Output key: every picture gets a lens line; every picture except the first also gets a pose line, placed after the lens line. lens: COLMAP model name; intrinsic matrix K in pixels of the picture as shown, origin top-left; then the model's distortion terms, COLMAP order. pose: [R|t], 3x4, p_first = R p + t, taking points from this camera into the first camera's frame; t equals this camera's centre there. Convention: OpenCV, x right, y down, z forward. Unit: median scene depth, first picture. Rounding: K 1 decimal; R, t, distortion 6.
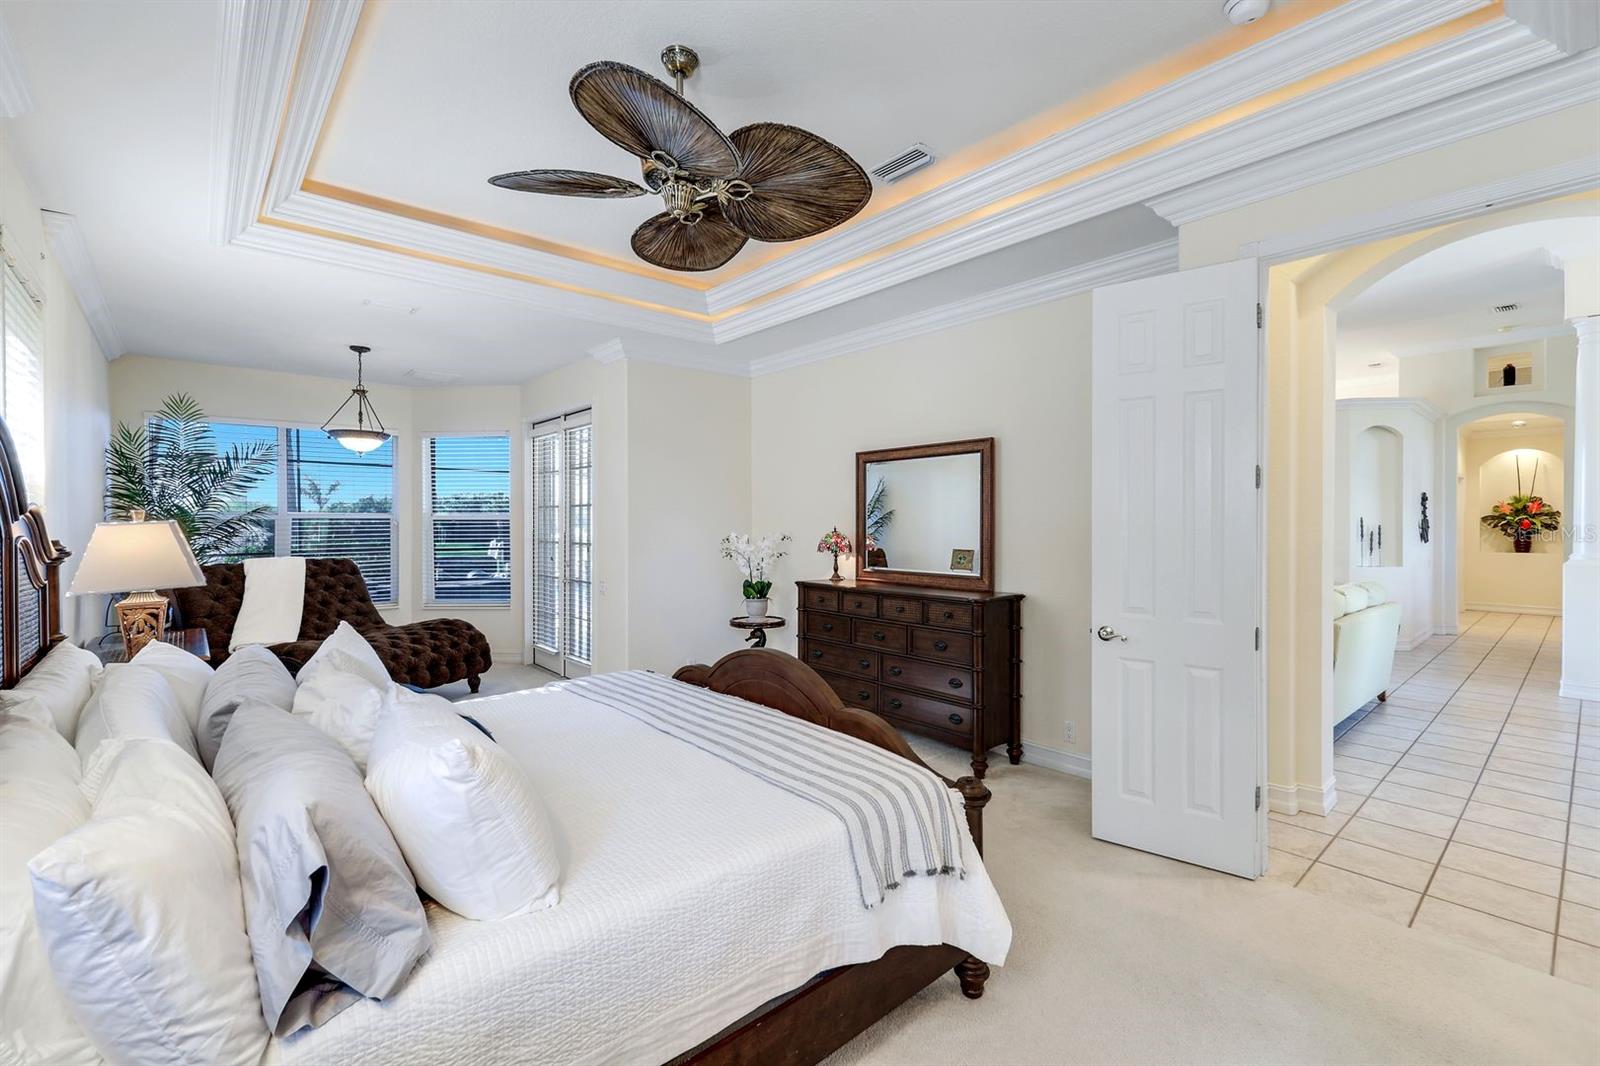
lens RADIAL K [[703.2, 0, 804.6], [0, 703.2, 528.1], [0, 0, 1]] dist [0.000762, 0.000016]
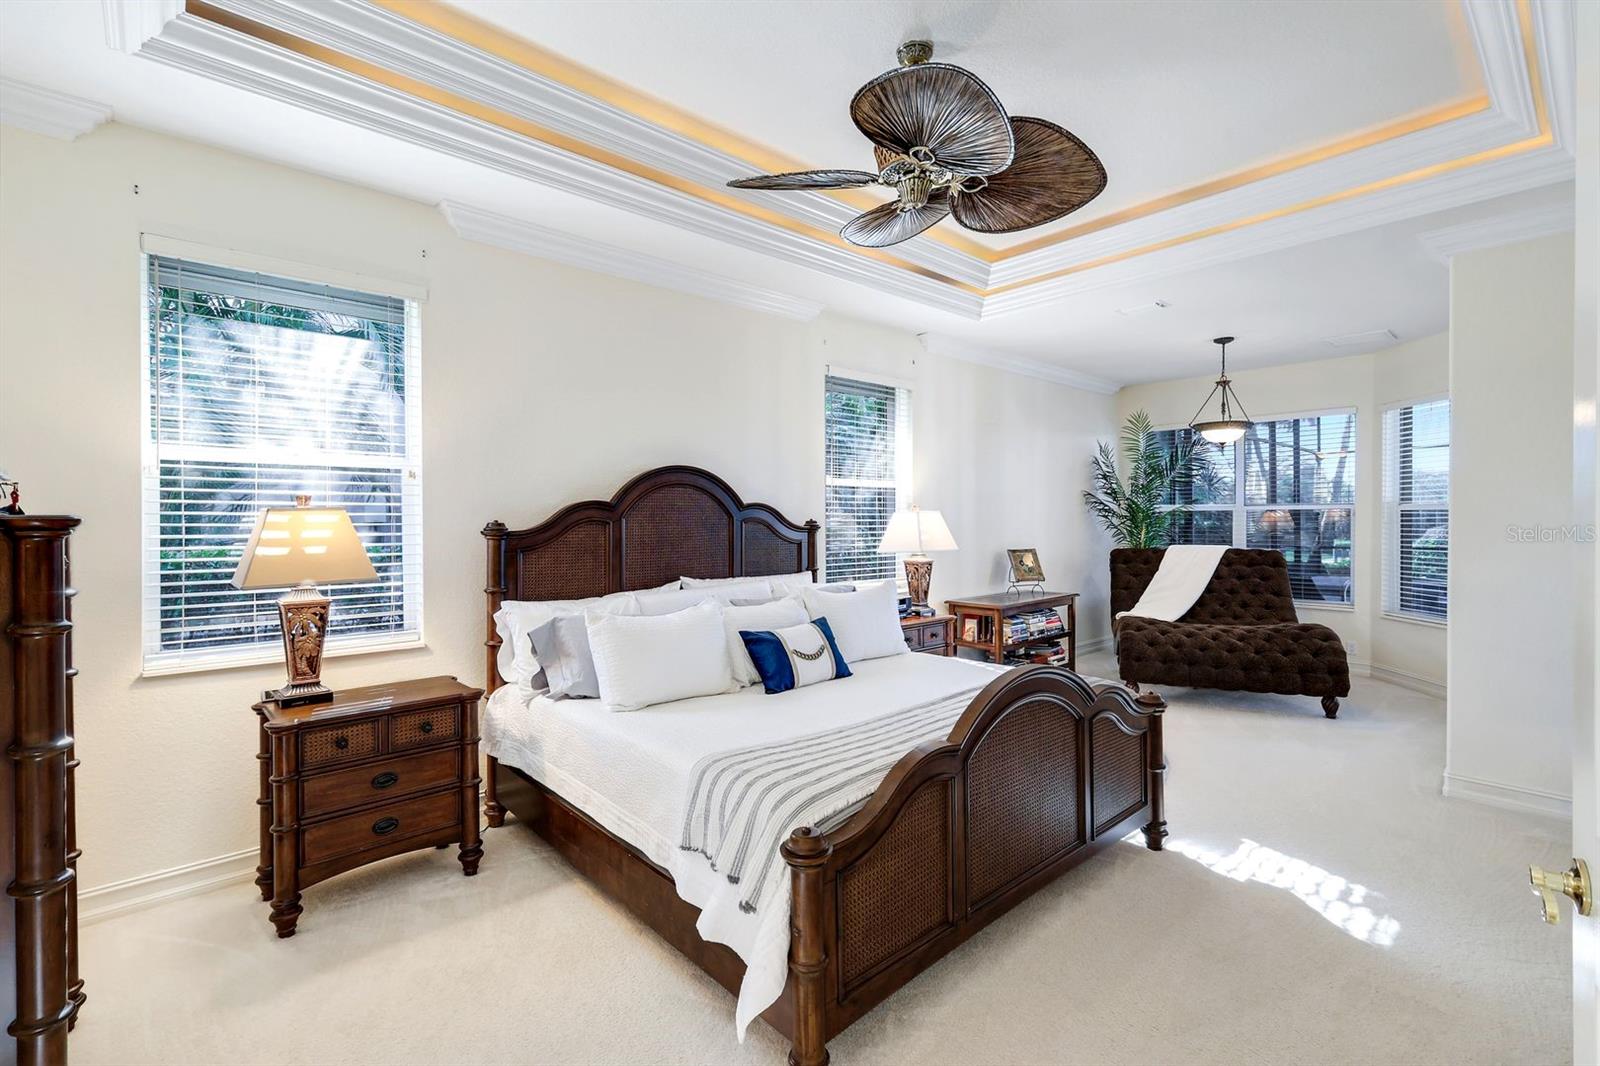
lens RADIAL K [[719.9, 0, 801.2], [0, 719.9, 521.7], [0, 0, 1]] dist [0.005710, 0.000105]
pose [[0.037853, 0.007579, -0.999255, 0.373048], [-0.006278, 0.999953, 0.007346, 0.001120], [0.999264, 0.005995, 0.037899, 0.355844]]
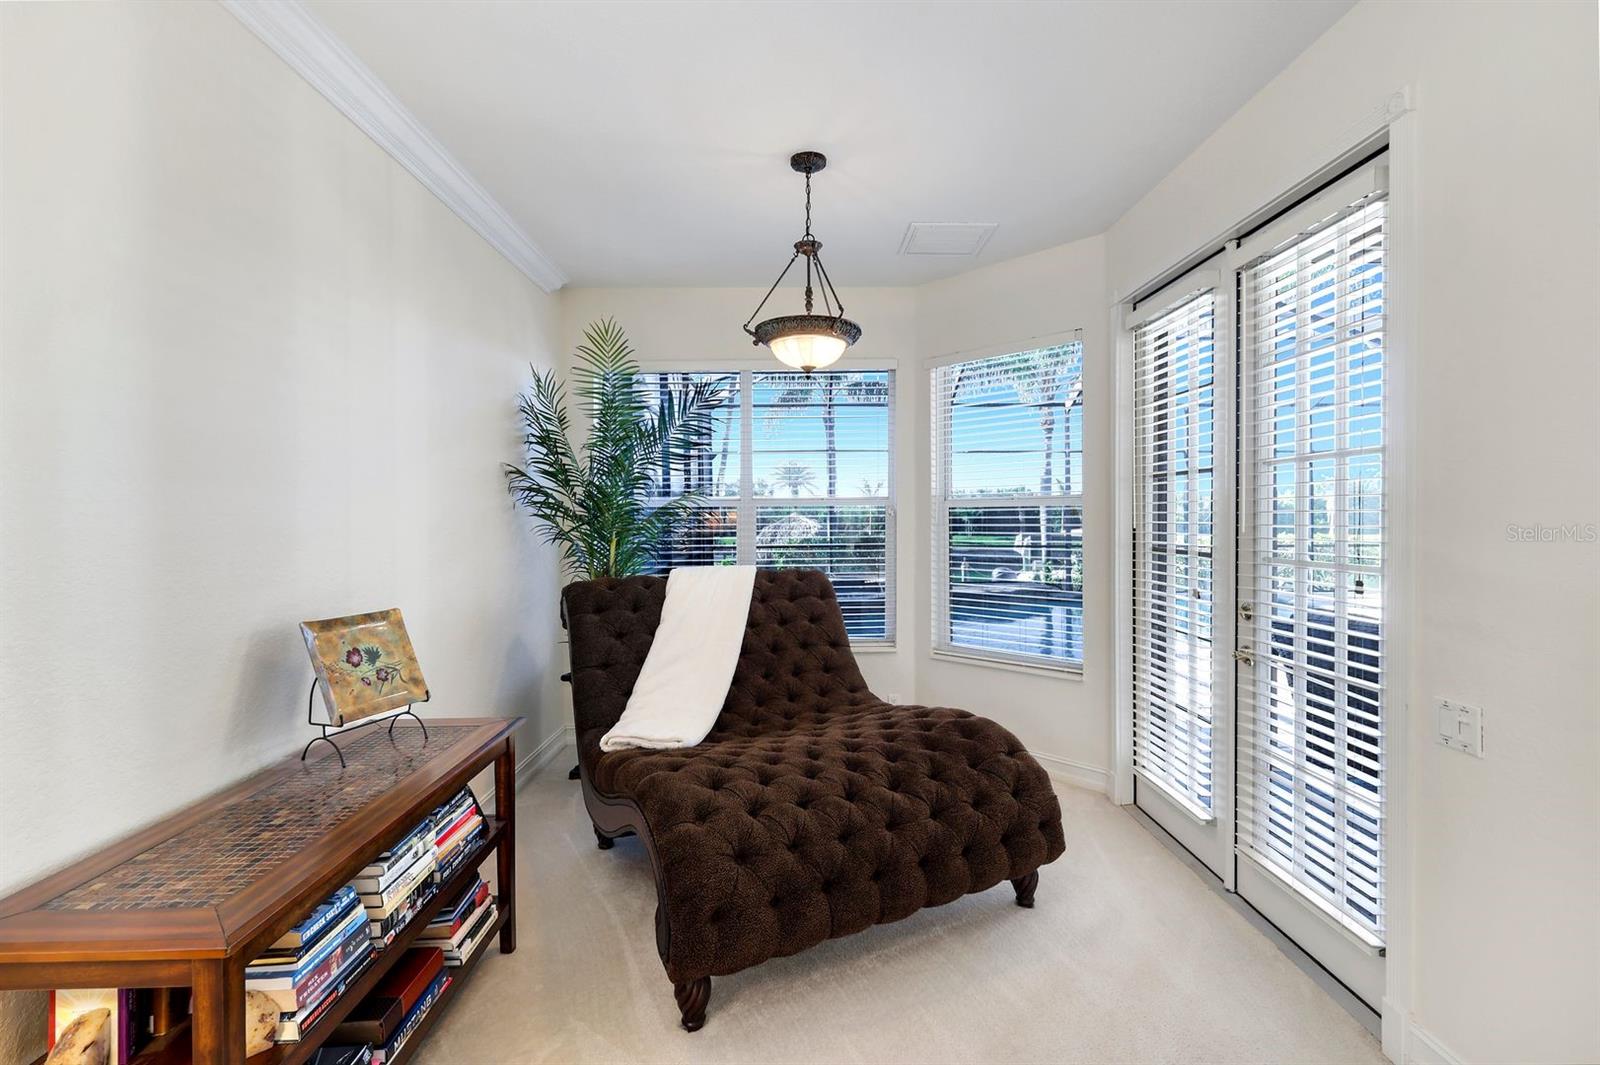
lens RADIAL K [[719.9, 0, 801.2], [0, 719.9, 521.2], [0, 0, 1]] dist [0.005710, 0.000105]
pose [[0.761900, 0.000710, -0.647694, -0.300562], [-0.002192, 0.999996, -0.001482, 0.001961], [0.647691, 0.002549, 0.761899, 0.600638]]
